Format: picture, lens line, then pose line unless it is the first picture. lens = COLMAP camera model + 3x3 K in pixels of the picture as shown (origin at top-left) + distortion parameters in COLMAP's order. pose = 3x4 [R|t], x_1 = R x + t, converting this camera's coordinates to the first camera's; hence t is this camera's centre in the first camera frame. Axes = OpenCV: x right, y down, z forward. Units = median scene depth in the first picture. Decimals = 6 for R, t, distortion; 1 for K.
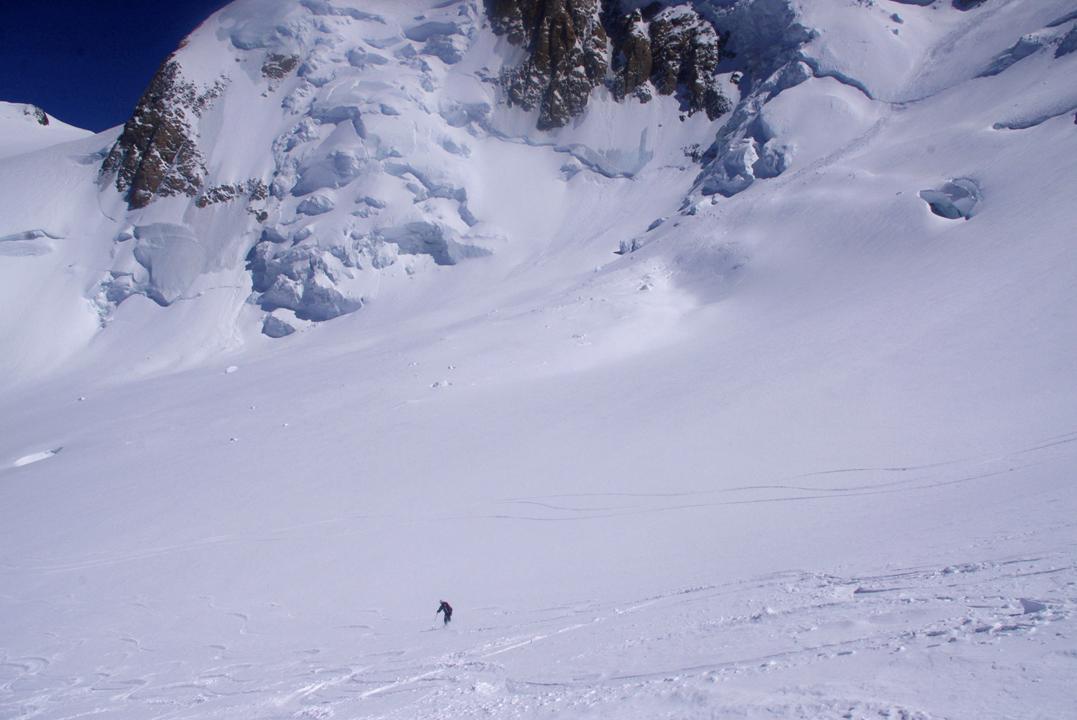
lens RADIAL K [[851.3, 0, 538.5], [0, 851.3, 360.0], [0, 0, 1]] dist [-0.048526, 0.074653]
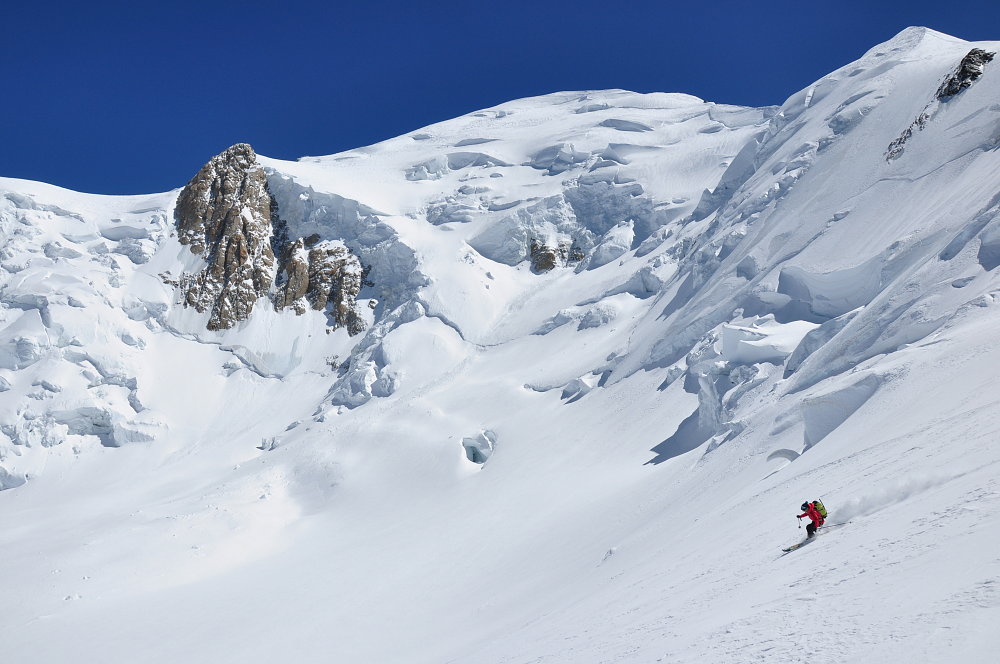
lens RADIAL K [[785.4, 0, 500.0], [0, 785.4, 332.0], [0, 0, 1]] dist [-0.164294, 0.138158]
pose [[0.941880, 0.082104, 0.325761, 0.036457], [-0.013490, 0.978137, -0.207524, -0.053505], [-0.335677, 0.191068, 0.922396, -0.134577]]
